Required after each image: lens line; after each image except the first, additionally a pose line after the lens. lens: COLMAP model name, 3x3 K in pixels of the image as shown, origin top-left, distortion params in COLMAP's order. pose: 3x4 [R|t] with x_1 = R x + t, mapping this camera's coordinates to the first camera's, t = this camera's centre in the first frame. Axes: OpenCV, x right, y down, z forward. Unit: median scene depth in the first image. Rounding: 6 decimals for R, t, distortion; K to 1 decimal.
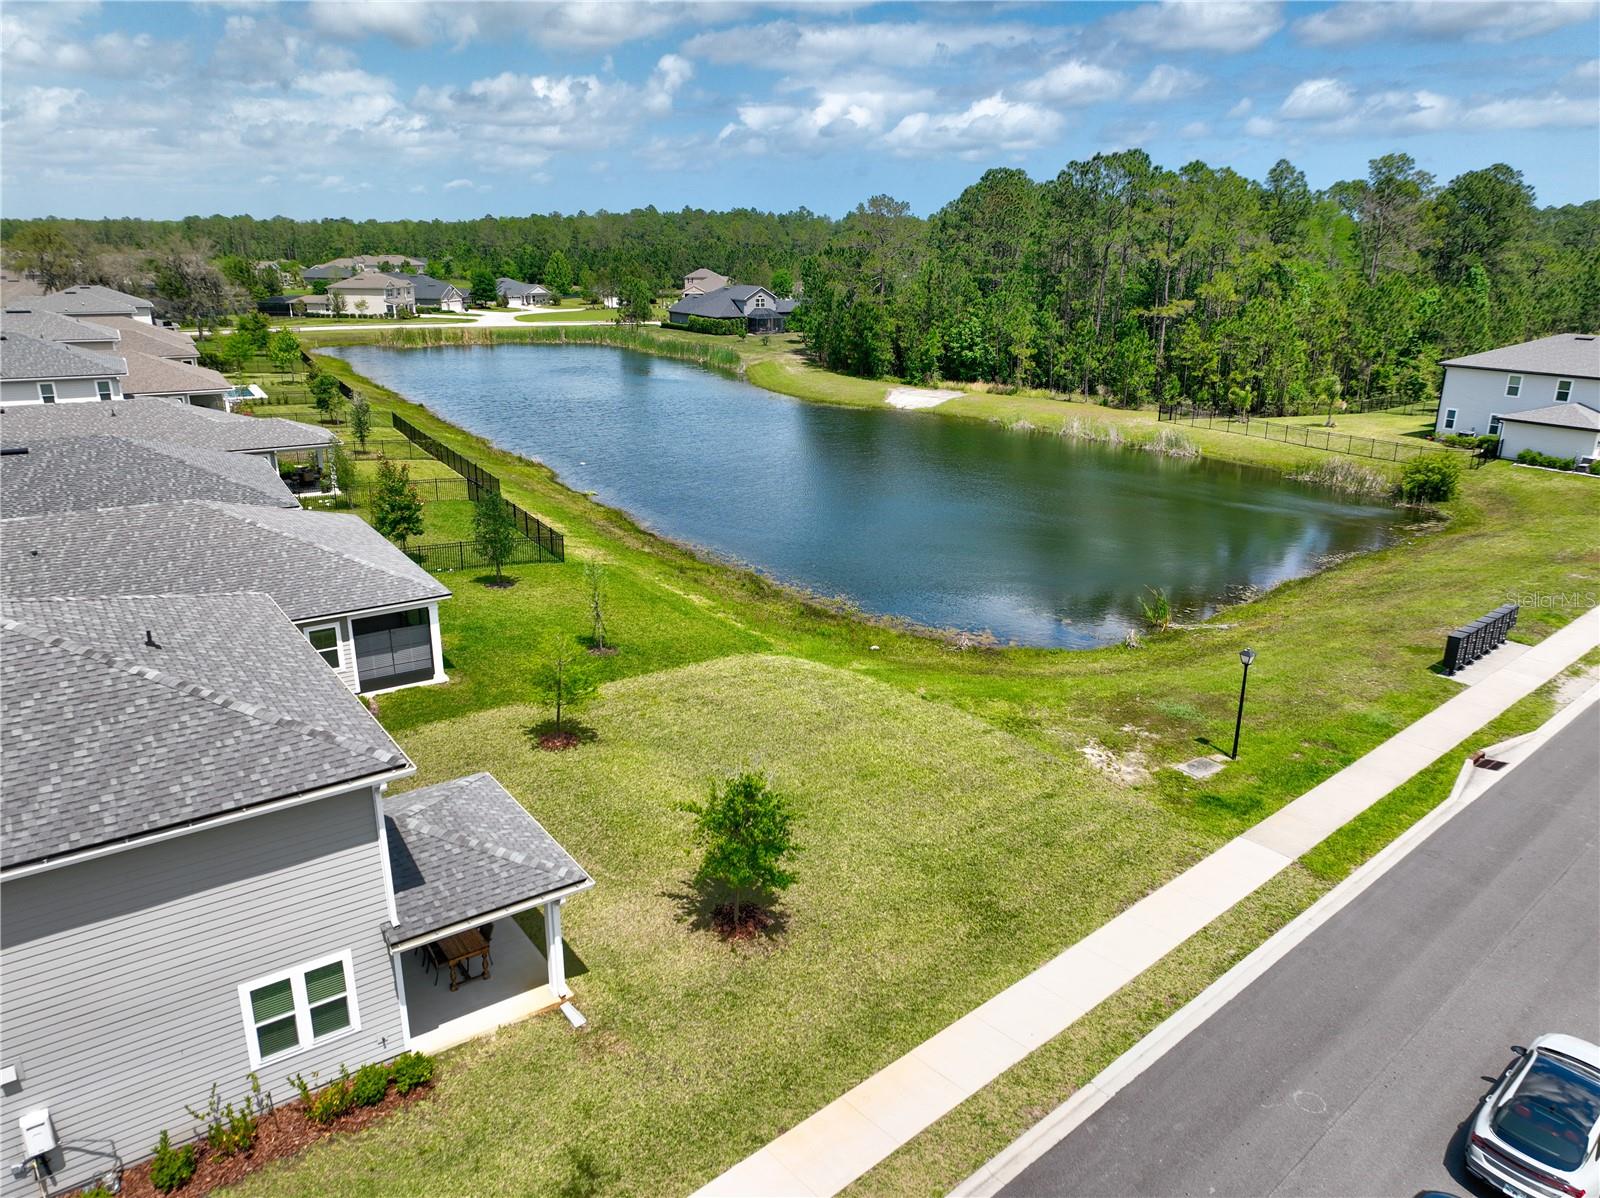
lens RADIAL K [[1120.6, 0, 805.3], [0, 1120.6, 600.4], [0, 0, 1]] dist [-0.000081, 0.011849]
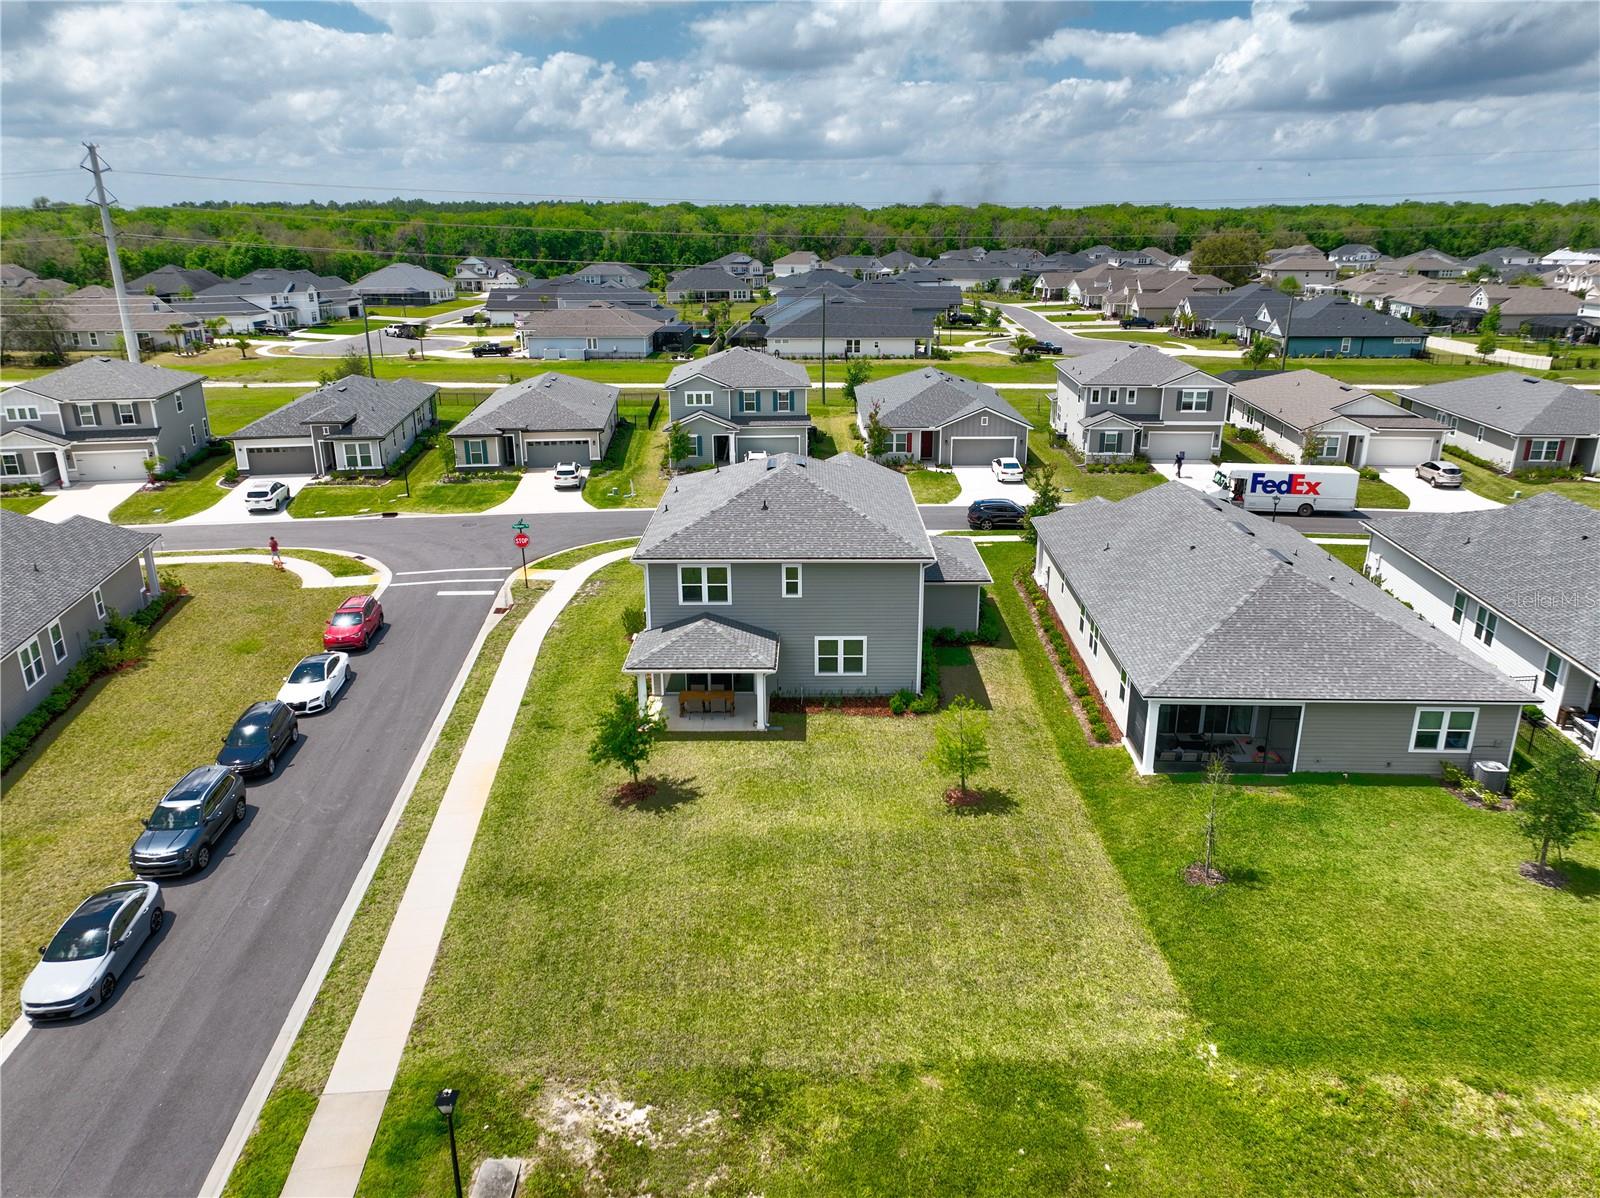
lens RADIAL K [[1120.6, 0, 809.2], [0, 1120.6, 600.6], [0, 0, 1]] dist [-0.000081, 0.011849]
pose [[-0.582773, 0.258412, -0.770454, 0.211128], [-0.248973, 0.845723, 0.471981, -0.164412], [0.773555, 0.466880, -0.428527, 0.397196]]
